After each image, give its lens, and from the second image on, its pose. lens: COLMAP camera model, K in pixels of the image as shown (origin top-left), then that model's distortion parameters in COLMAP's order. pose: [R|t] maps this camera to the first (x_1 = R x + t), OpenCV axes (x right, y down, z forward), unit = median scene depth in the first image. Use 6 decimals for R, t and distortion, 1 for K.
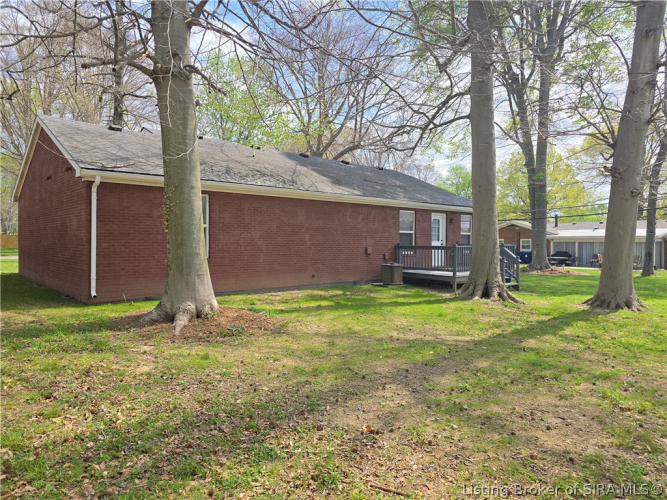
lens RADIAL K [[461.9, 0, 333.5], [0, 461.9, 250.0], [0, 0, 1]] dist [0.056691, -0.063229]
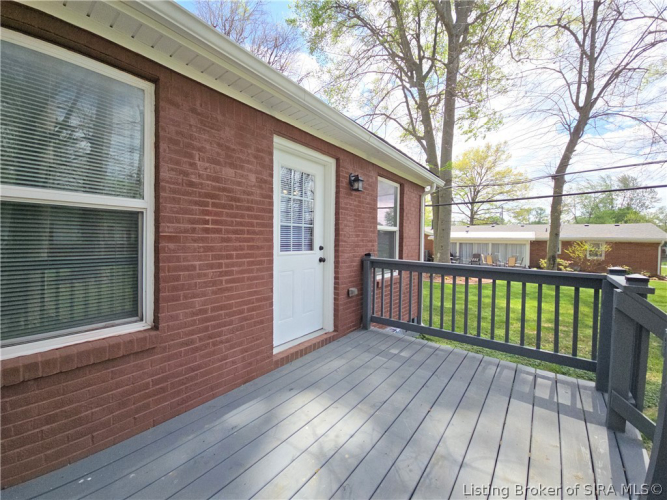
lens RADIAL K [[272.5, 0, 326.0], [0, 272.5, 246.0], [0, 0, 1]] dist [-0.002433, -0.000564]
pose [[0.986207, 0.007502, 0.165349, 0.135563], [-0.008900, 0.999931, 0.007718, -0.014963], [-0.165280, -0.009083, 0.986205, 0.539133]]
